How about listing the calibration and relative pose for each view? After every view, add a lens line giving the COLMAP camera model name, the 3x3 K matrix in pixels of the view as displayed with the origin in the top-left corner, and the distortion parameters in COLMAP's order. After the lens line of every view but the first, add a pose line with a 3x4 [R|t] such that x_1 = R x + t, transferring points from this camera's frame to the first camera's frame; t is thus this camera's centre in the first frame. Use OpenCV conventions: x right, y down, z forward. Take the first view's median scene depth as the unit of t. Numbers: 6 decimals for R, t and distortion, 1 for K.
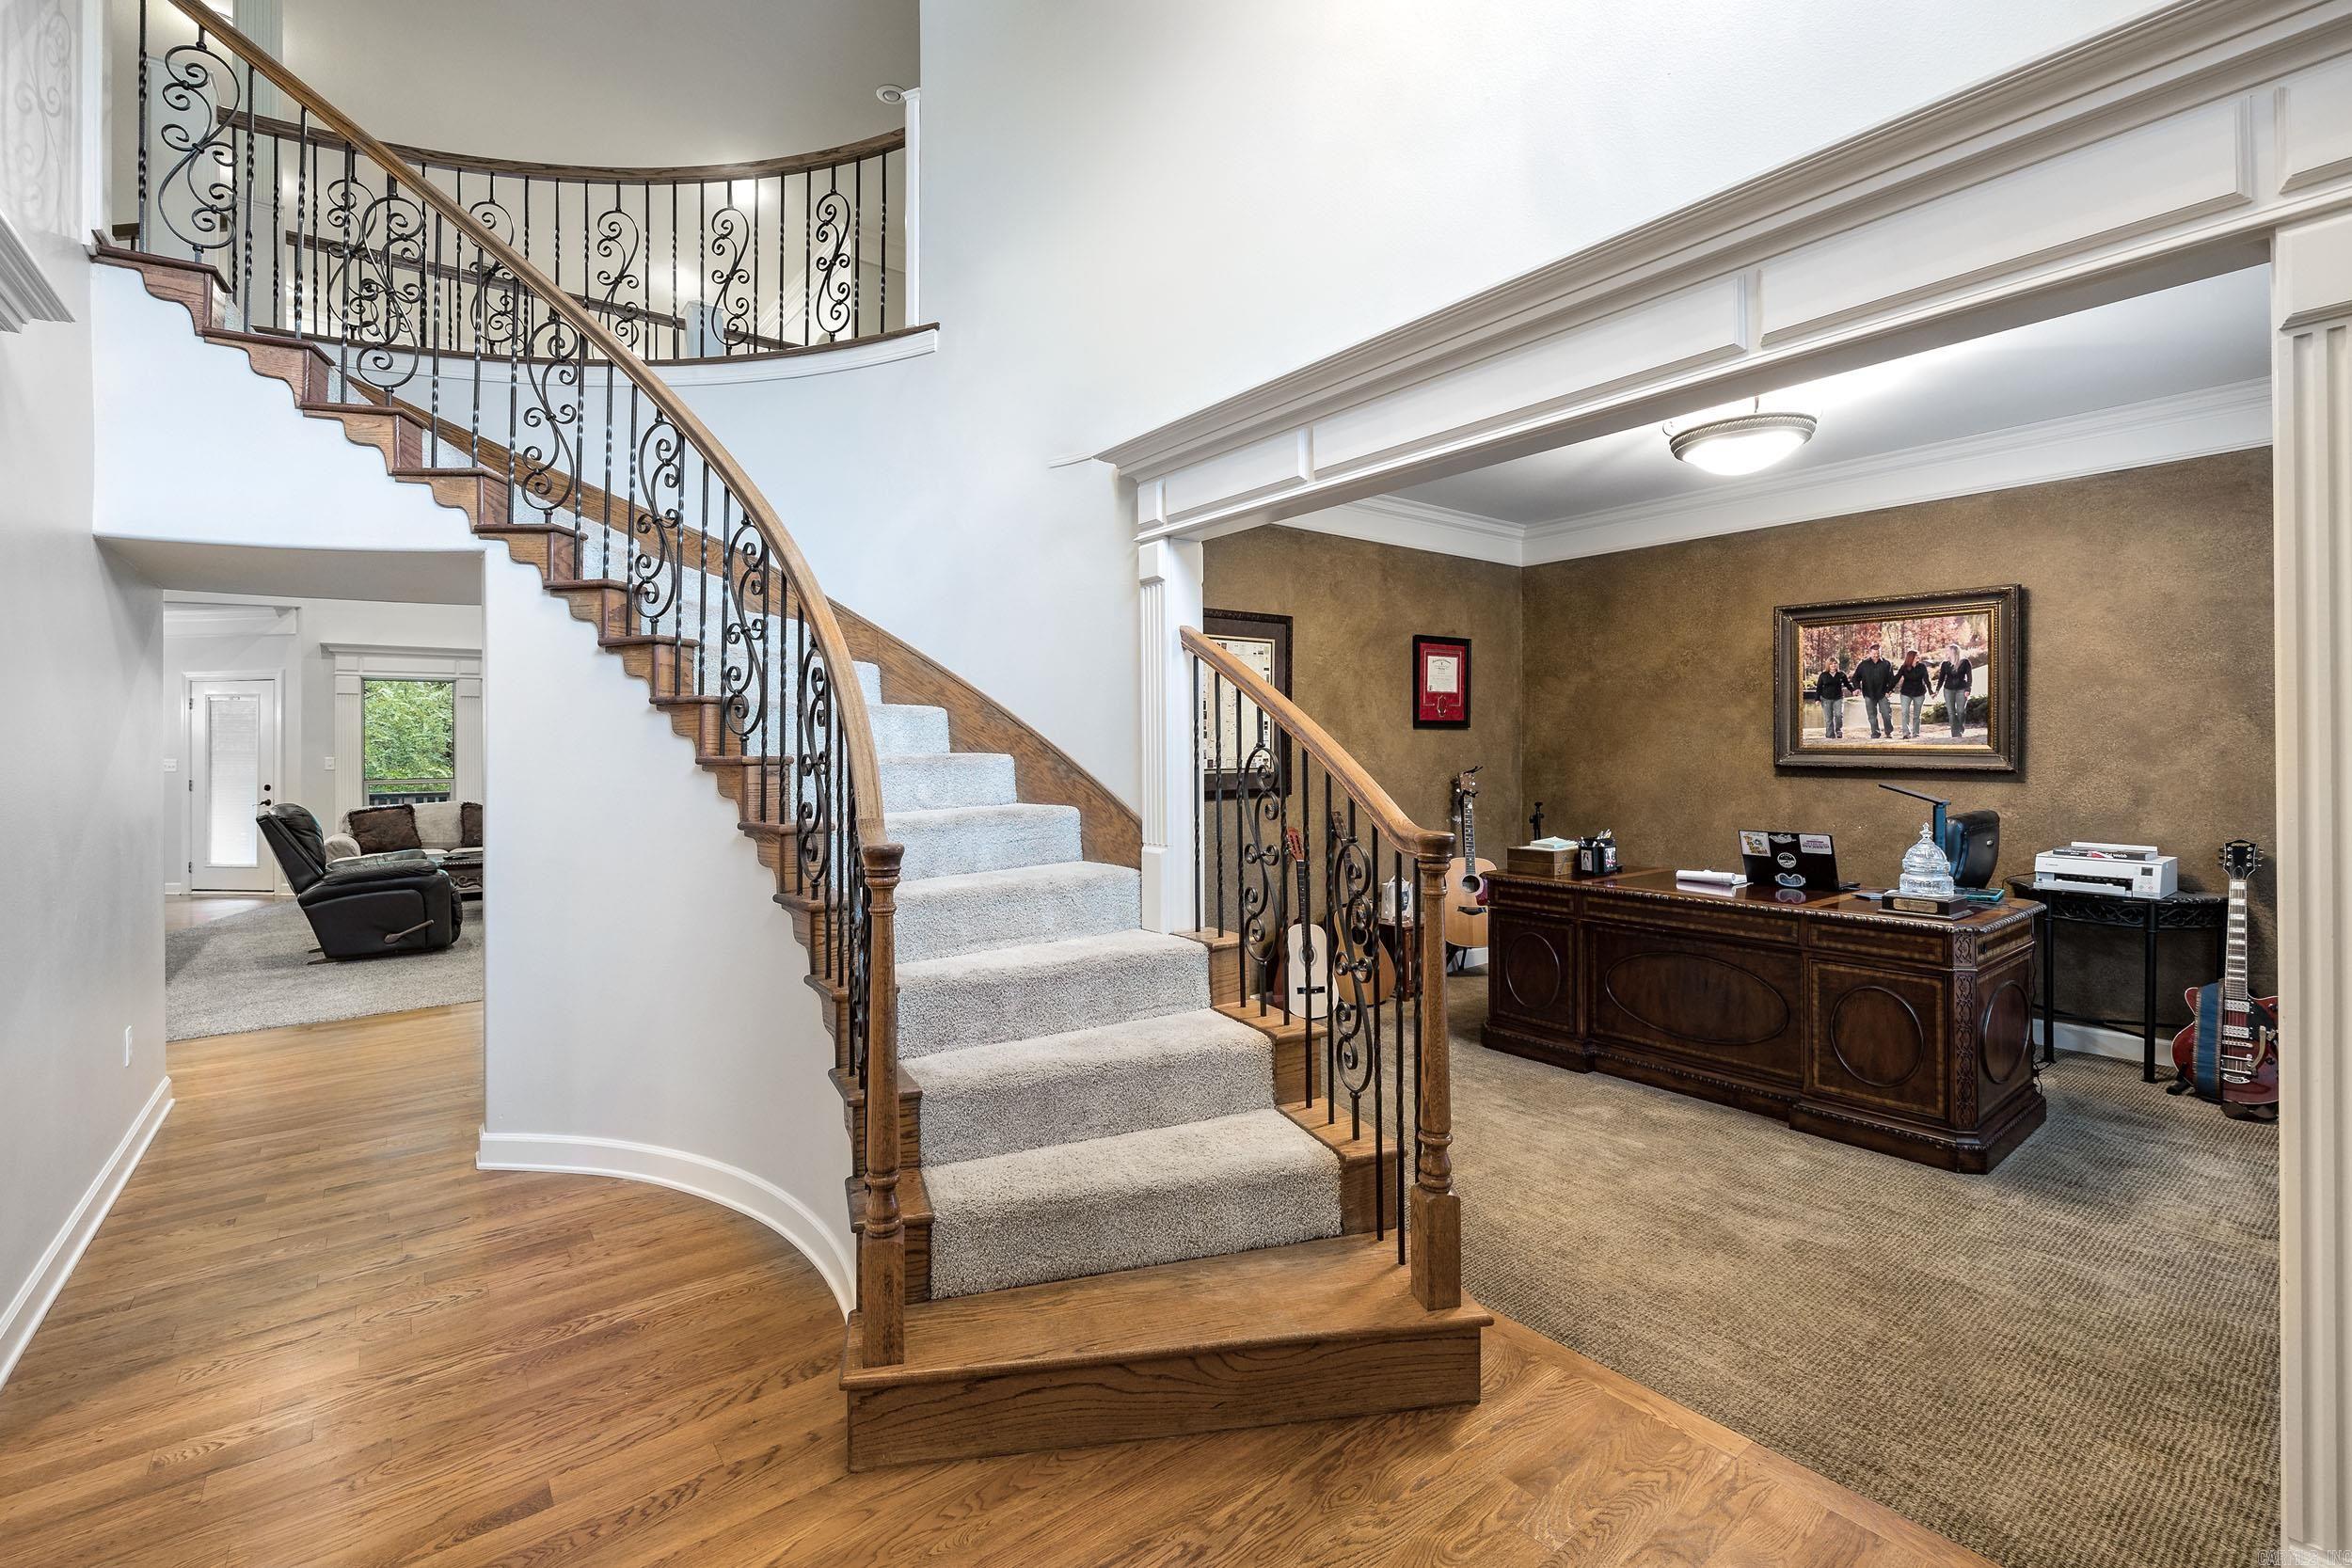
lens RADIAL K [[954.4, 0, 1127.3], [0, 954.4, 755.2], [0, 0, 1]] dist [-0.000170, -0.000099]
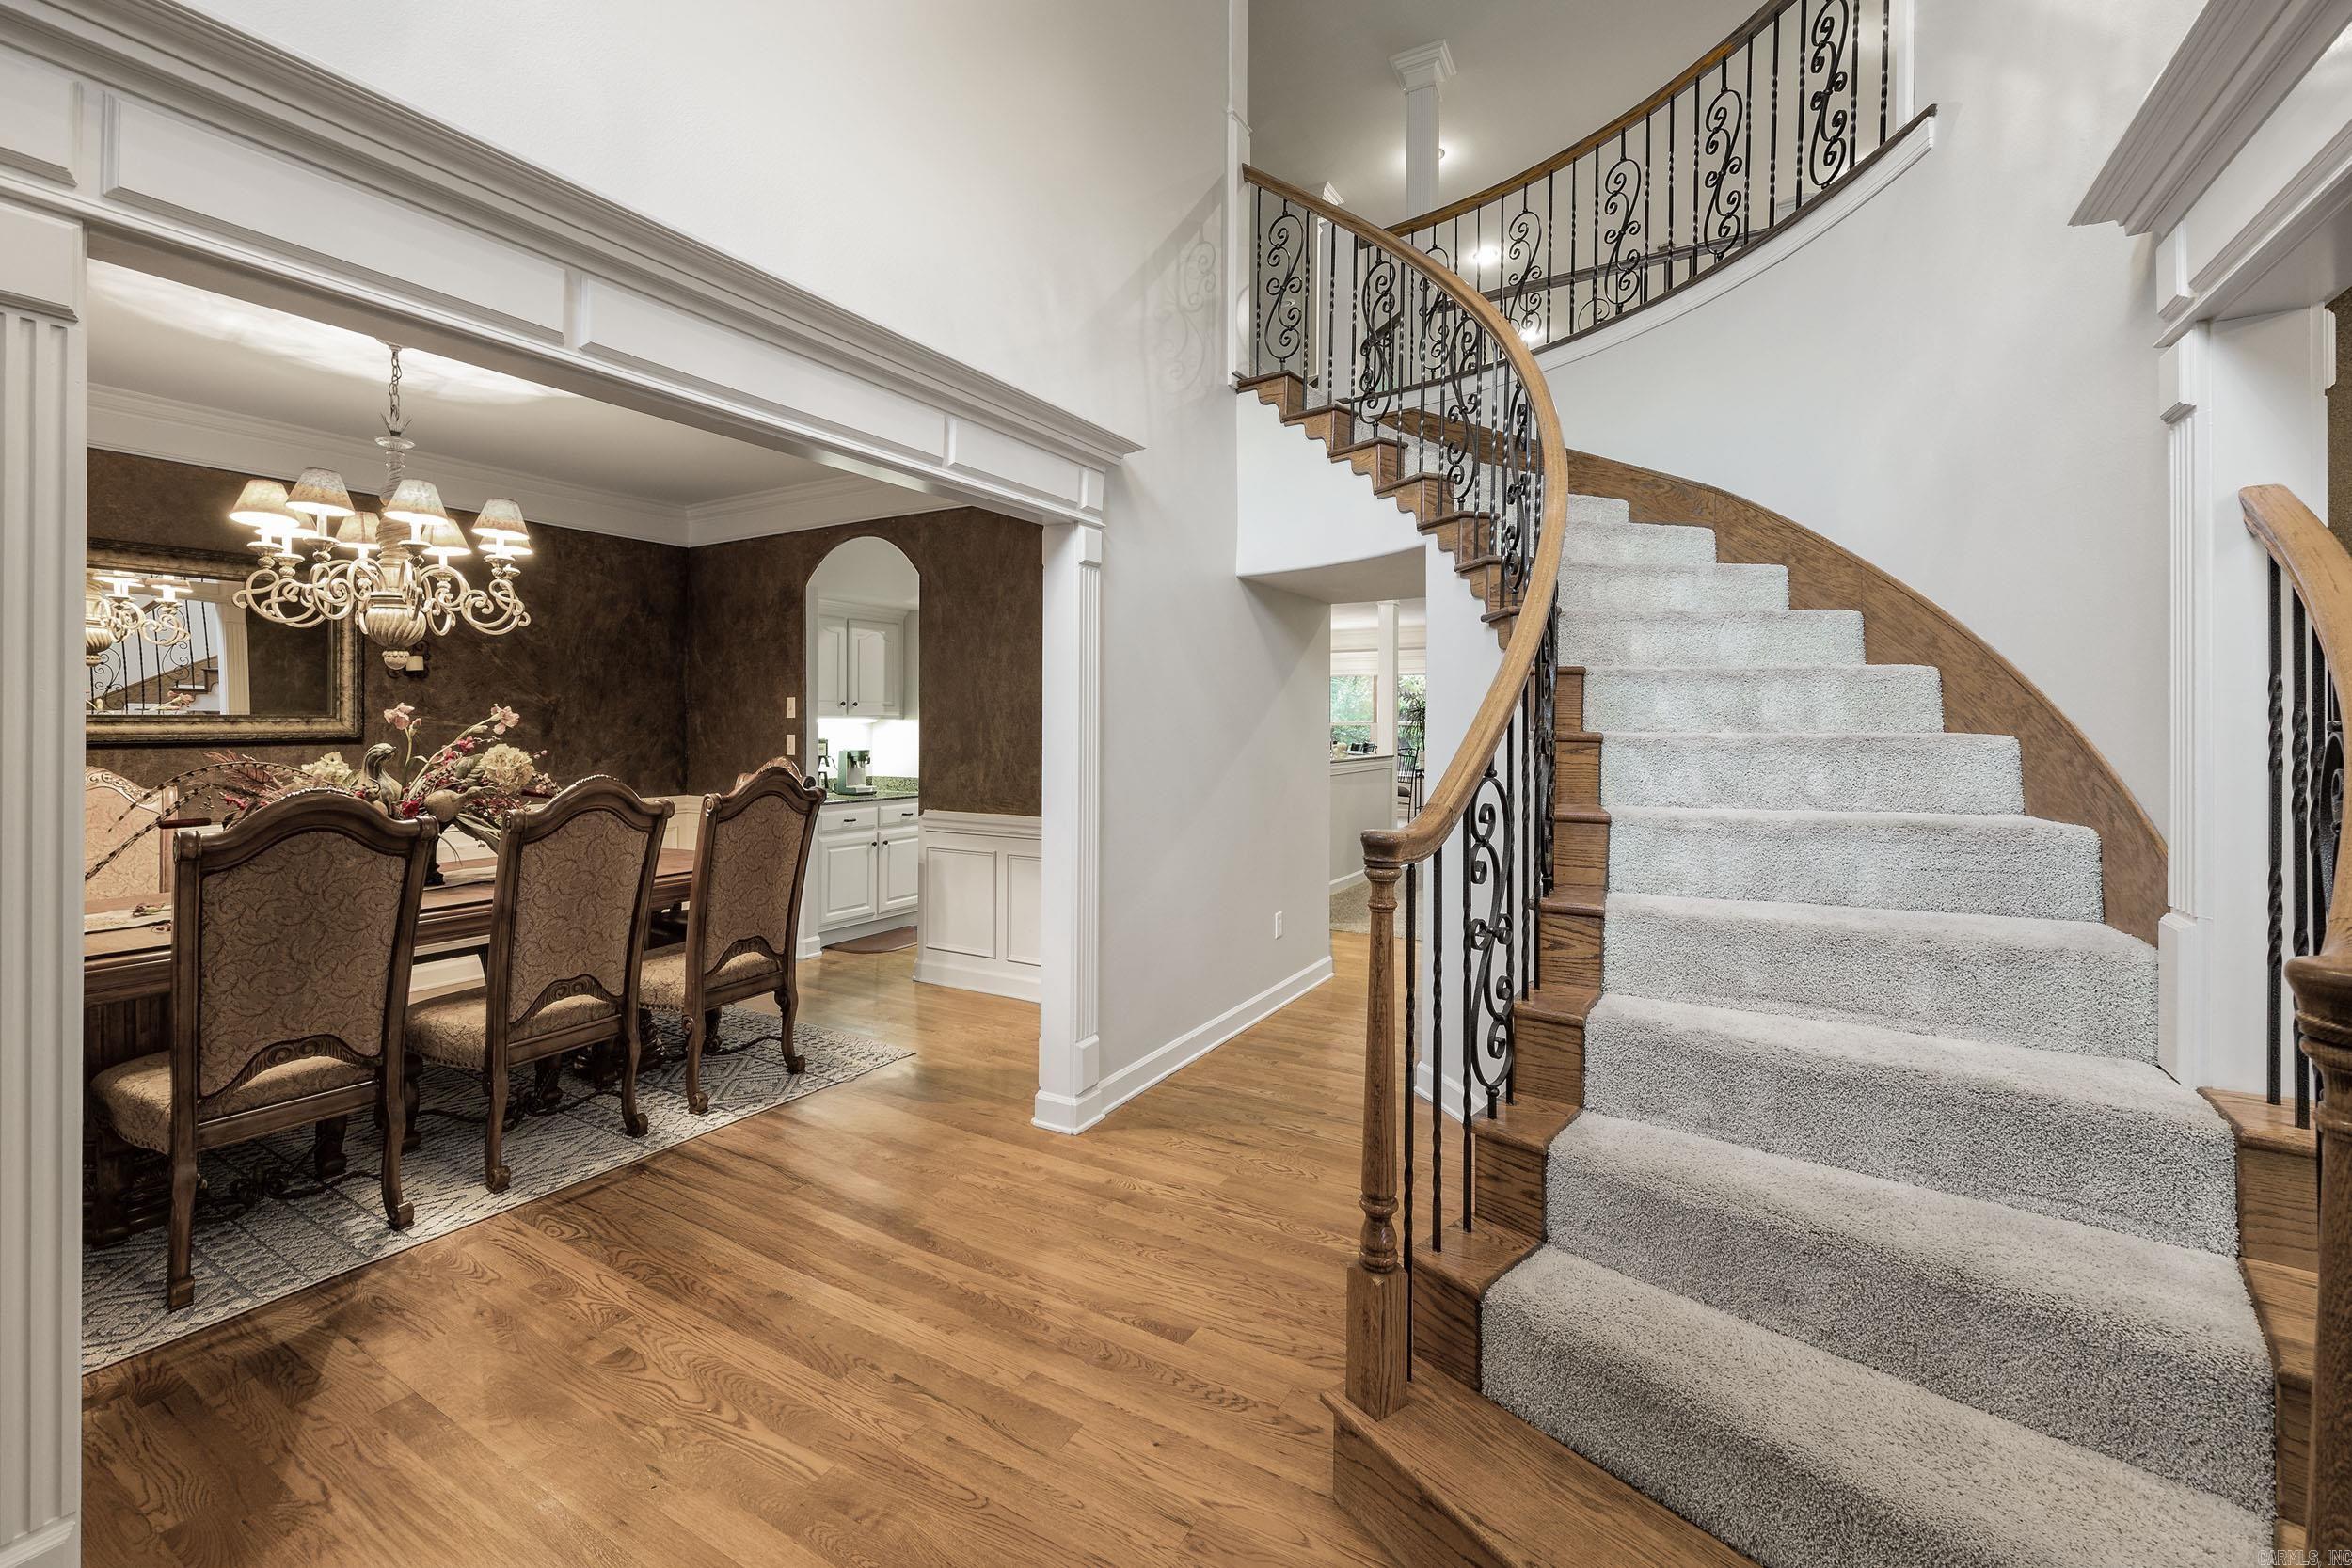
lens RADIAL K [[991.5, 0, 1143.9], [0, 991.5, 729.3], [0, 0, 1]] dist [0.001006, 0.000209]
pose [[0.402274, 0.015832, -0.915383, 0.268603], [-0.014175, 0.999838, 0.011063, -0.004910], [0.915410, 0.008525, 0.402433, 0.227199]]
